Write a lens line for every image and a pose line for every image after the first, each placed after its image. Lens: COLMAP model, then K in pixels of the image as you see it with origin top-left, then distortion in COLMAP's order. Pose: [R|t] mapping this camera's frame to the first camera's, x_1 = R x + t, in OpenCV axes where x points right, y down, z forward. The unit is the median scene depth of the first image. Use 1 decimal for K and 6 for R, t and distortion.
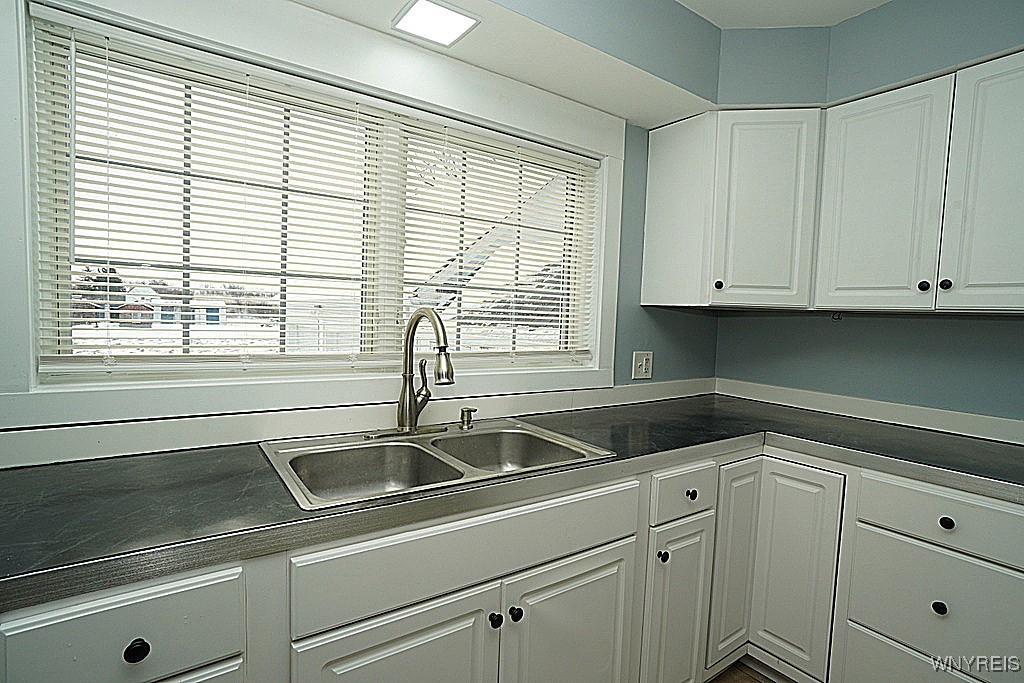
lens RADIAL K [[510.3, 0, 522.8], [0, 510.3, 346.6], [0, 0, 1]] dist [-0.020975, 0.000581]
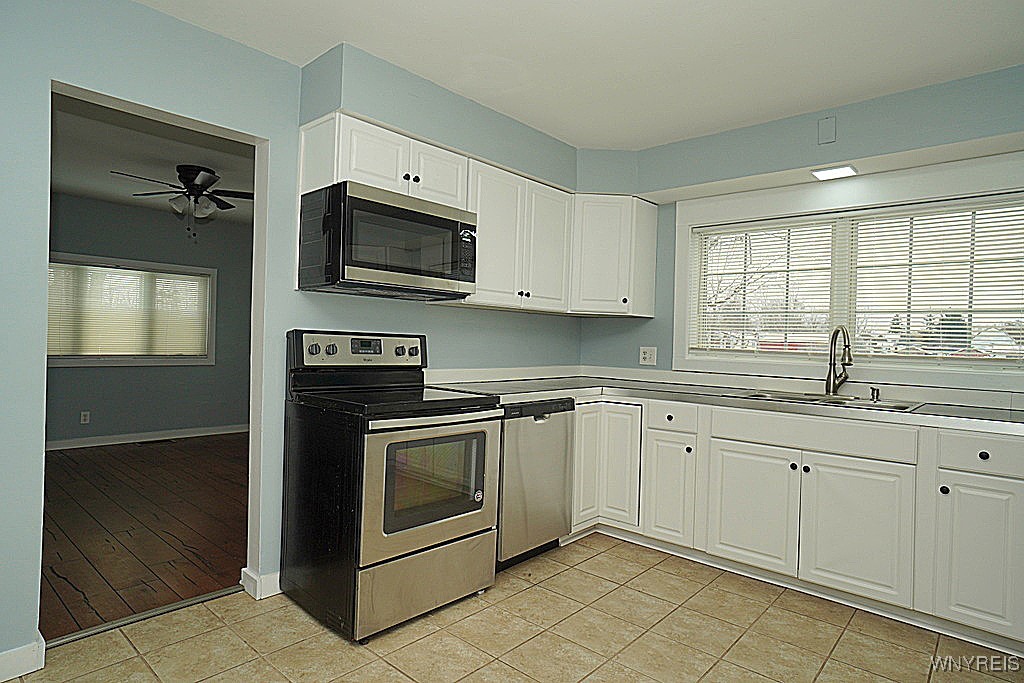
lens RADIAL K [[571.7, 0, 525.8], [0, 571.7, 339.9], [0, 0, 1]] dist [-0.004707, 0.004127]
pose [[0.255621, -0.023794, -0.966484, 1.346786], [-0.075099, 0.996188, -0.044388, 0.132904], [0.963856, 0.083929, 0.252860, -0.504669]]
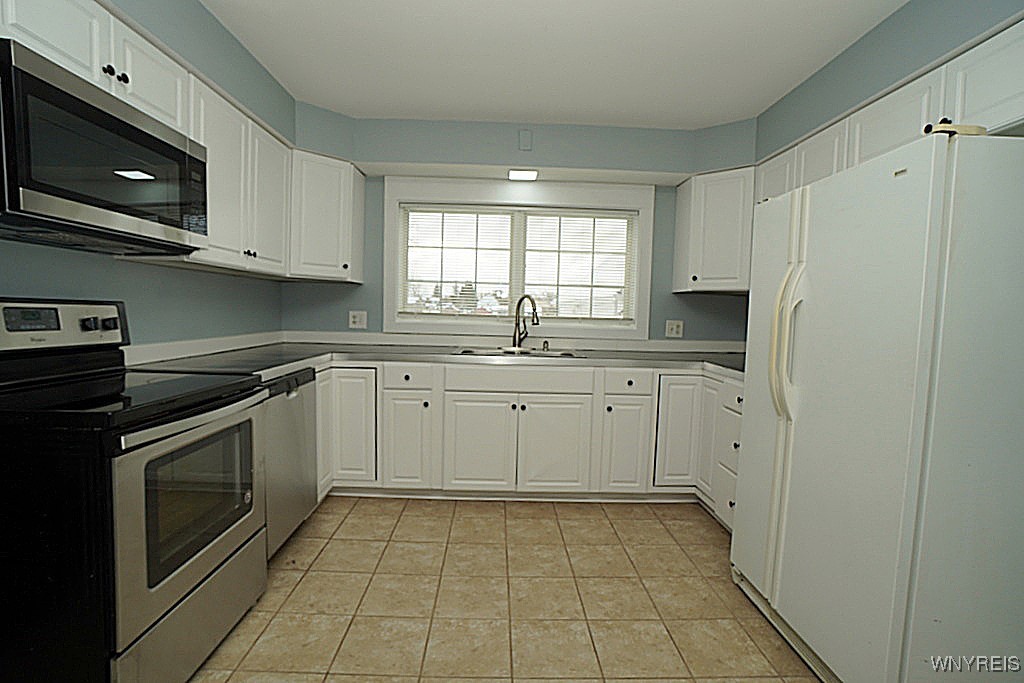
lens RADIAL K [[468.2, 0, 510.0], [0, 468.2, 340.4], [0, 0, 1]] dist [-0.037148, 0.008333]
pose [[0.831425, 0.025098, -0.555070, 0.878122], [-0.030835, 0.999524, -0.000992, 0.126395], [0.554781, 0.017940, 0.831803, -0.738175]]
